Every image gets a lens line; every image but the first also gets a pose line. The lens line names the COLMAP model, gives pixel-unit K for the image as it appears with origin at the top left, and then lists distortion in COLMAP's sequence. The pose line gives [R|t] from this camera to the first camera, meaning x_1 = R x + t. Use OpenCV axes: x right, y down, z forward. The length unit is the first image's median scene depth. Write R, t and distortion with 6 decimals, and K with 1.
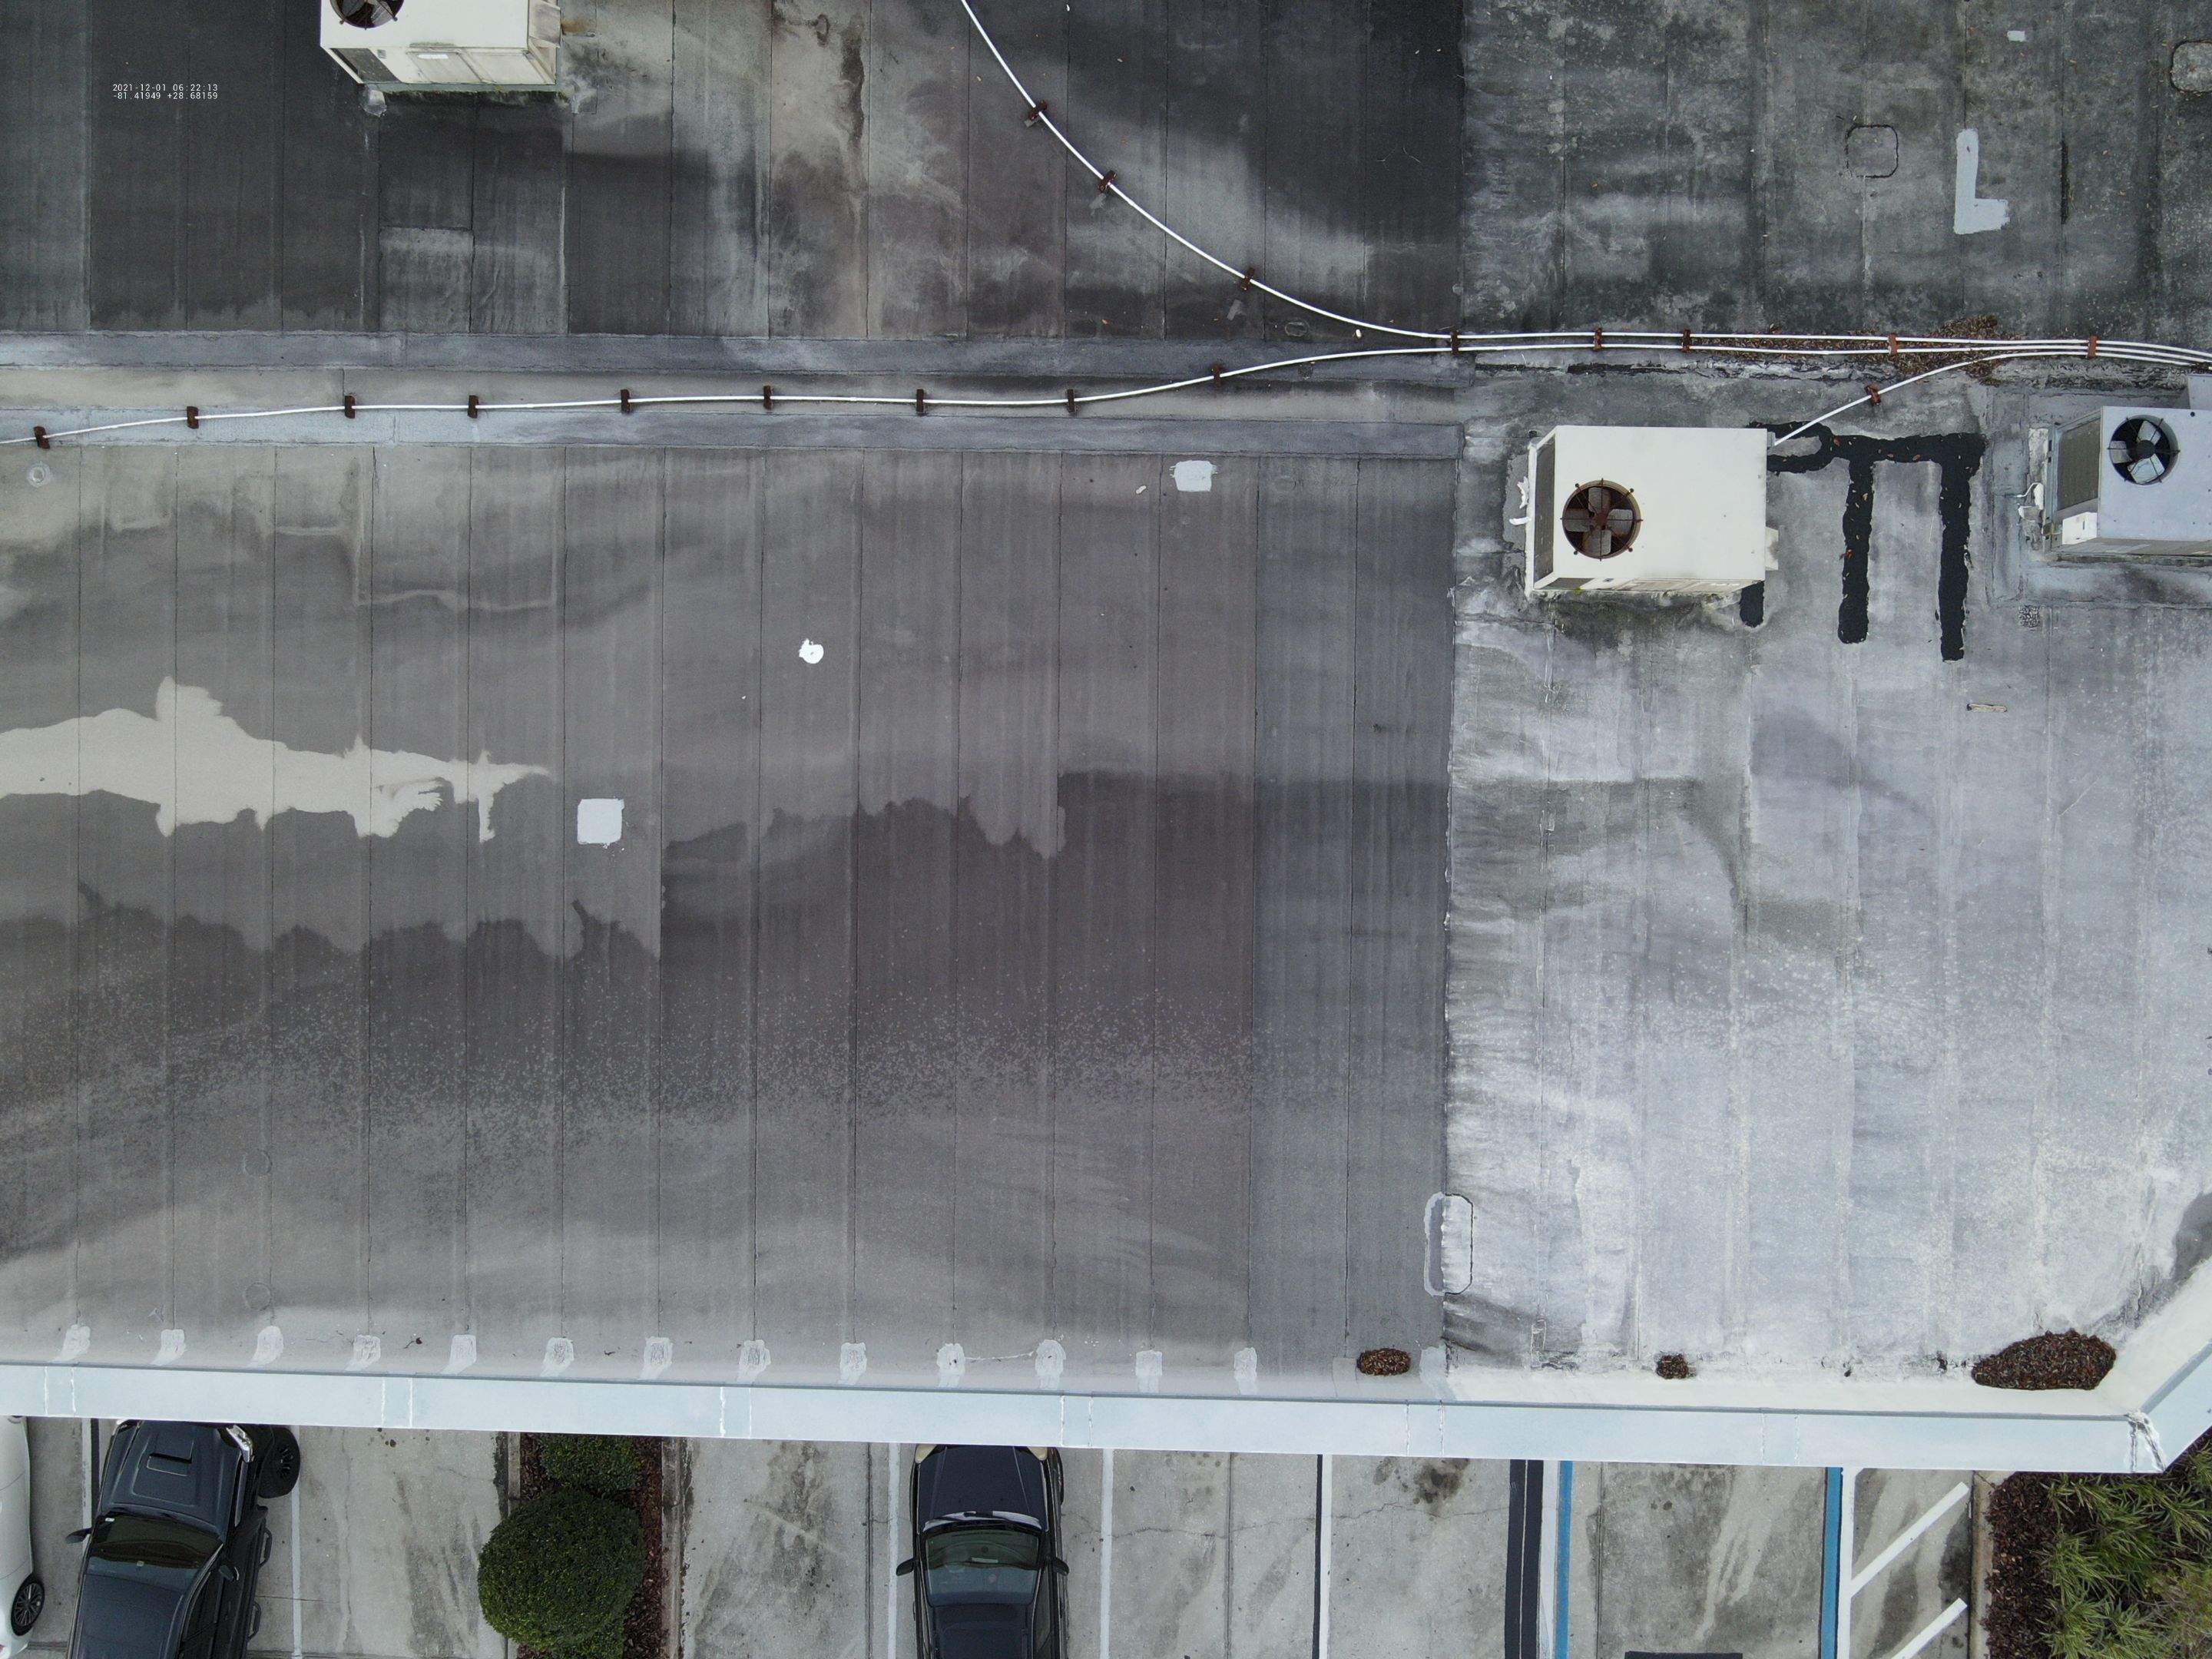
lens RADIAL K [[1646.3, 0, 1105.8], [0, 1646.3, 834.2], [0, 0, 1]] dist [-0.005397, -0.010839]
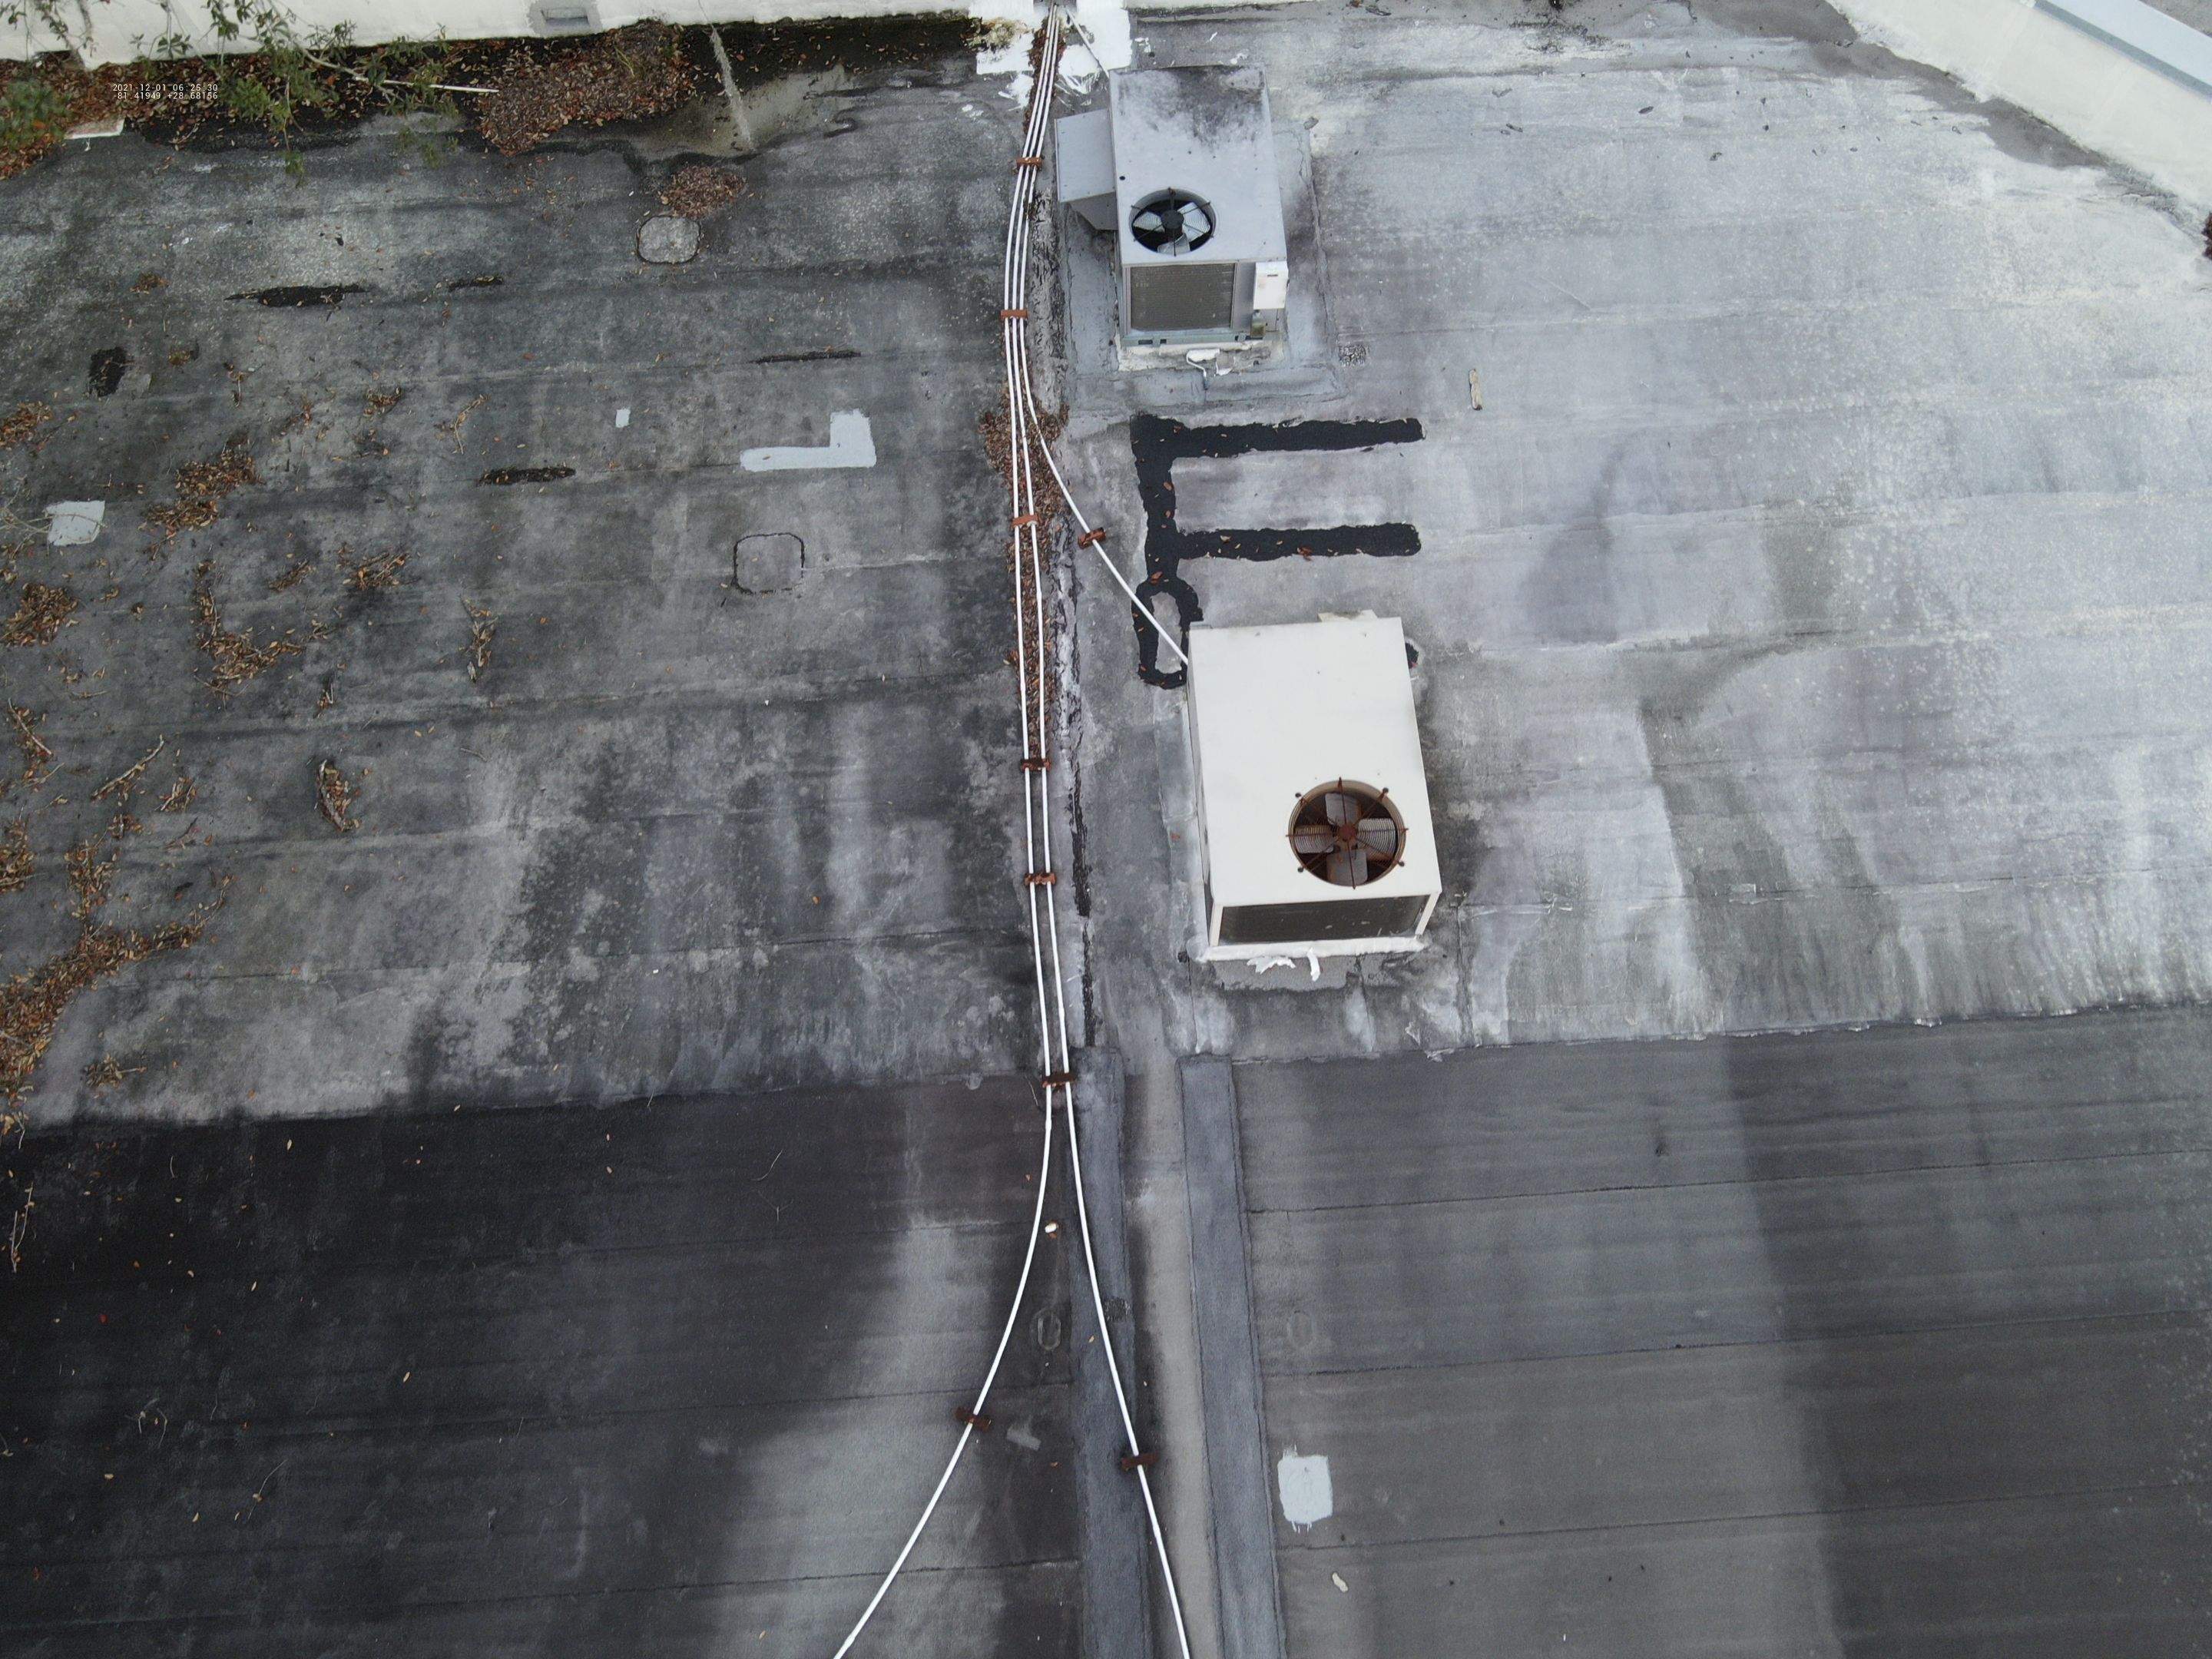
lens RADIAL K [[1646.3, 0, 1106.8], [0, 1646.3, 837.7], [0, 0, 1]] dist [-0.005397, -0.010839]
pose [[-0.074667, -0.909500, 0.408942, 0.029564], [0.996995, -0.076562, 0.011761, -0.278552], [0.020613, 0.408592, 0.912484, 0.360521]]
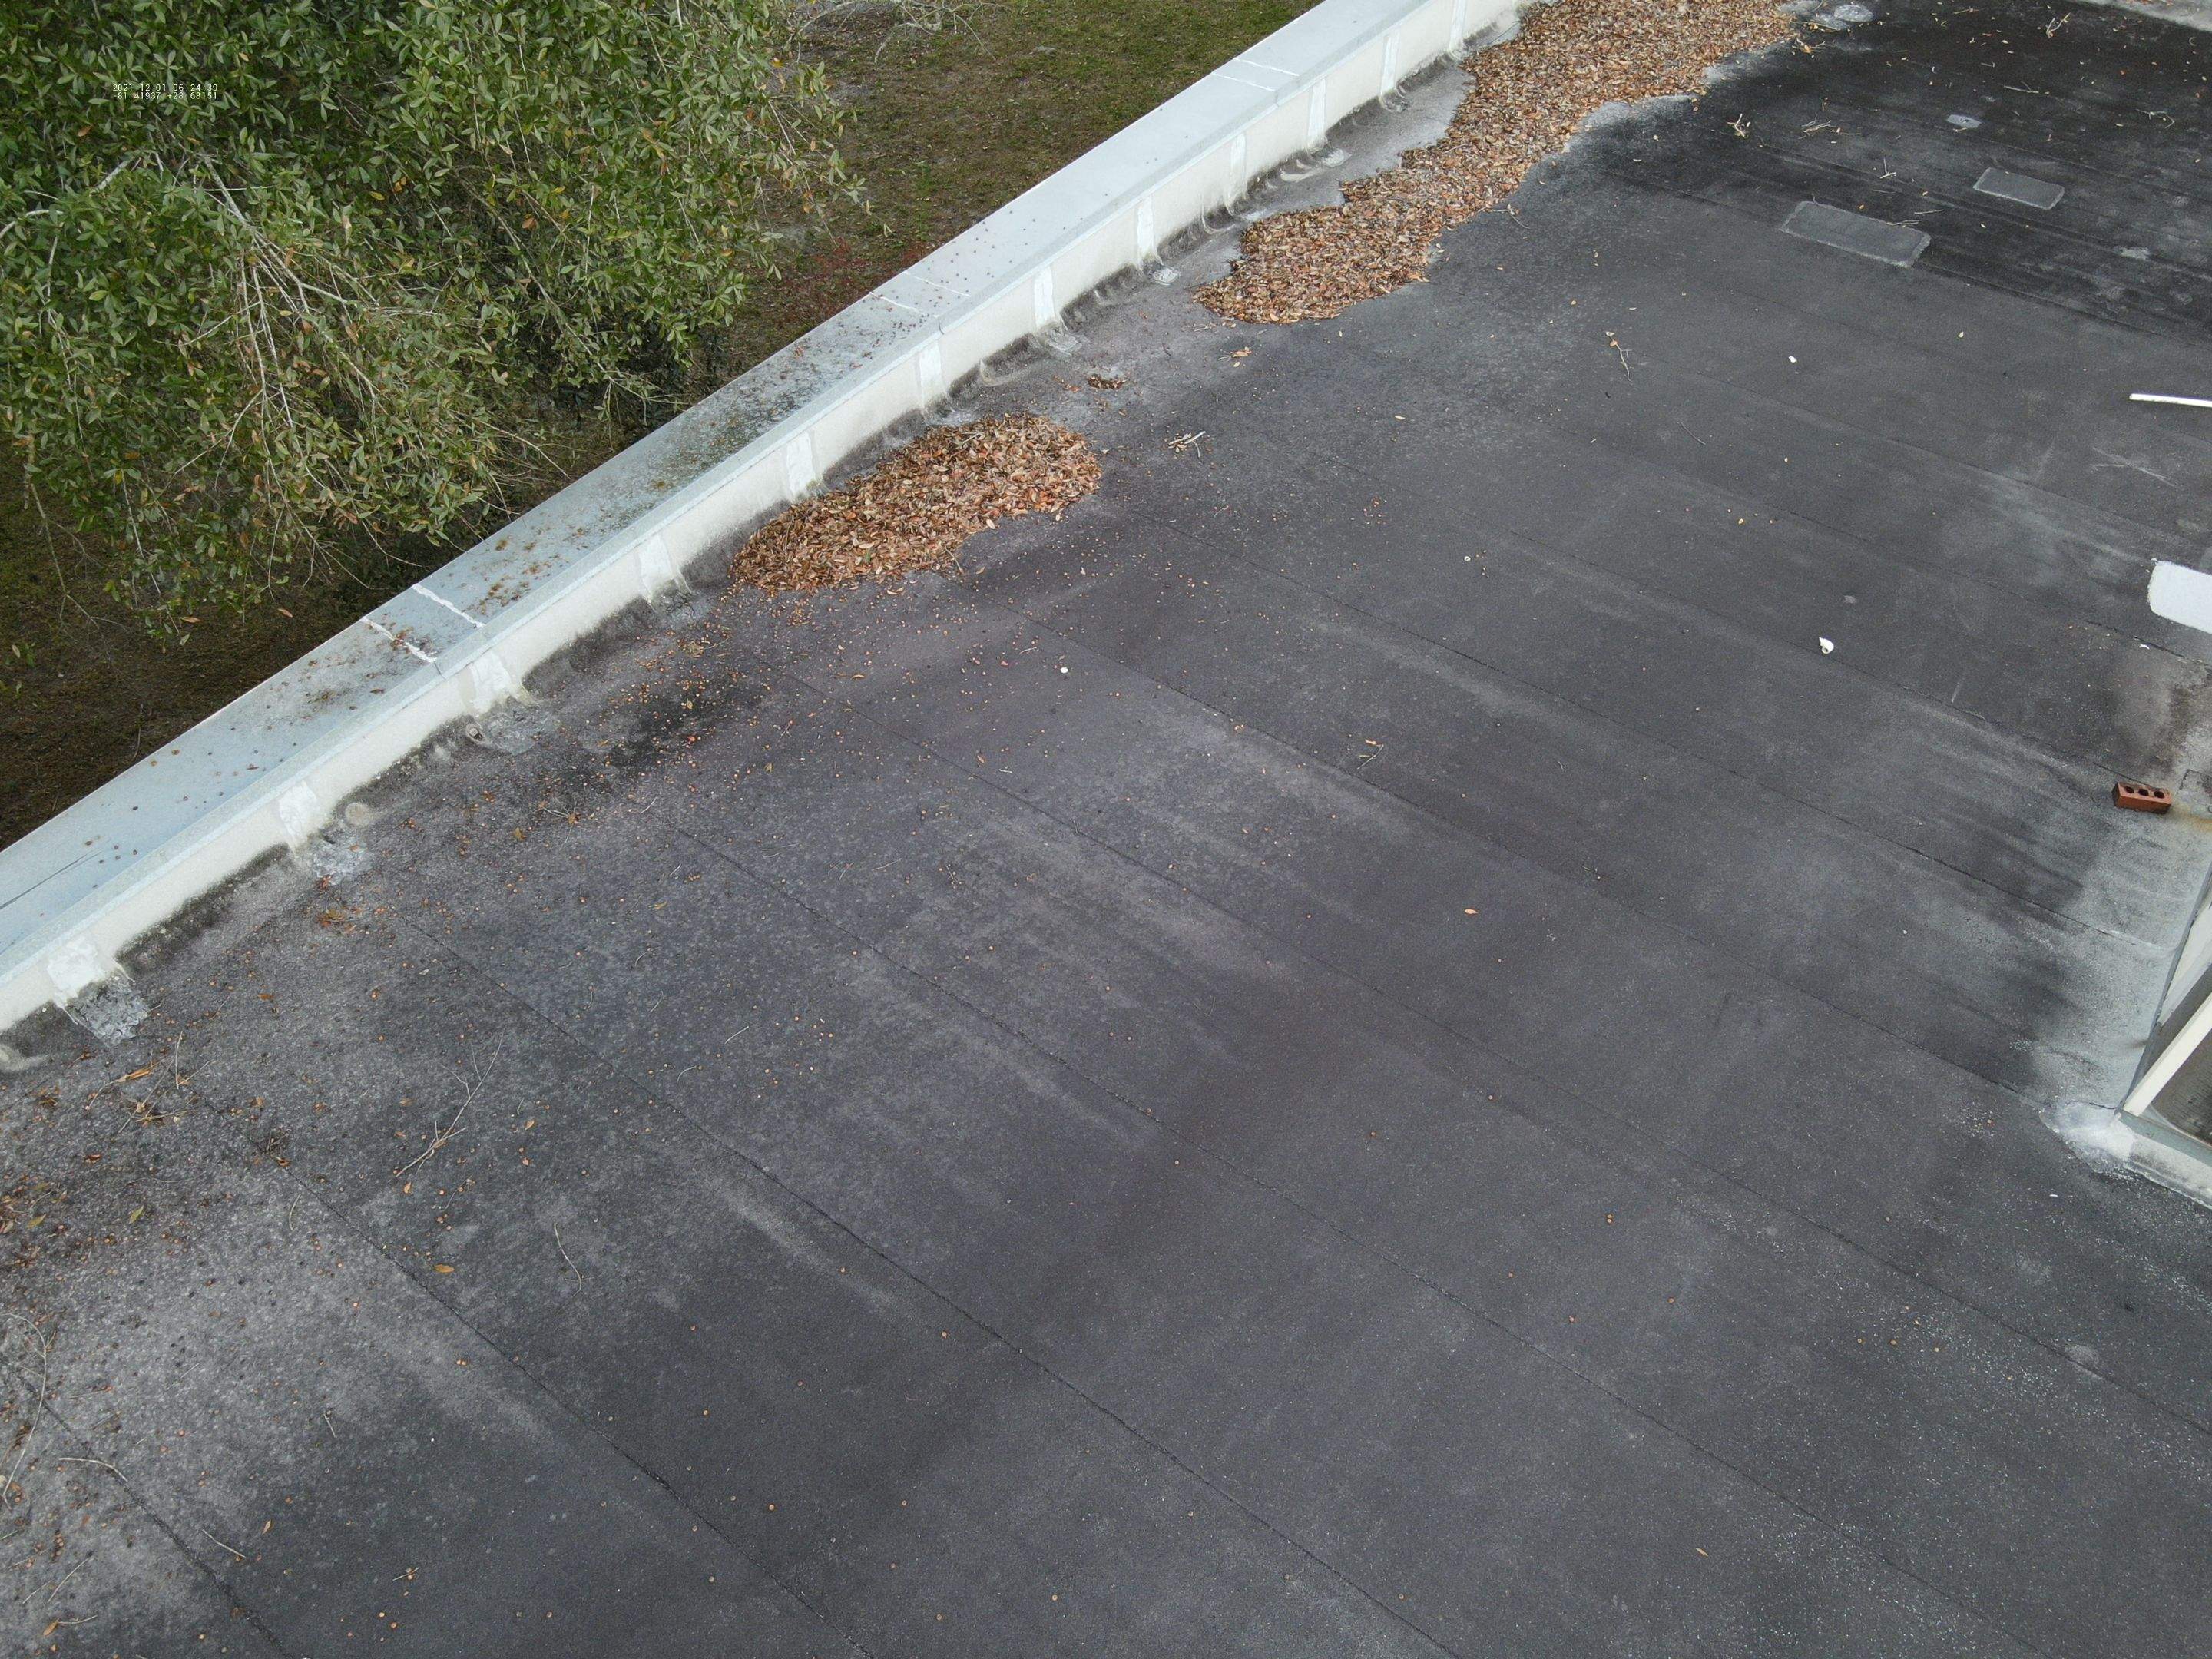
lens RADIAL K [[1646.3, 0, 1109.8], [0, 1646.3, 840.8], [0, 0, 1]] dist [-0.005397, -0.010839]
pose [[0.579635, -0.596377, 0.555300, -0.733889], [0.814870, 0.421377, -0.398031, -0.599679], [0.003386, 0.683210, 0.730214, 0.694325]]
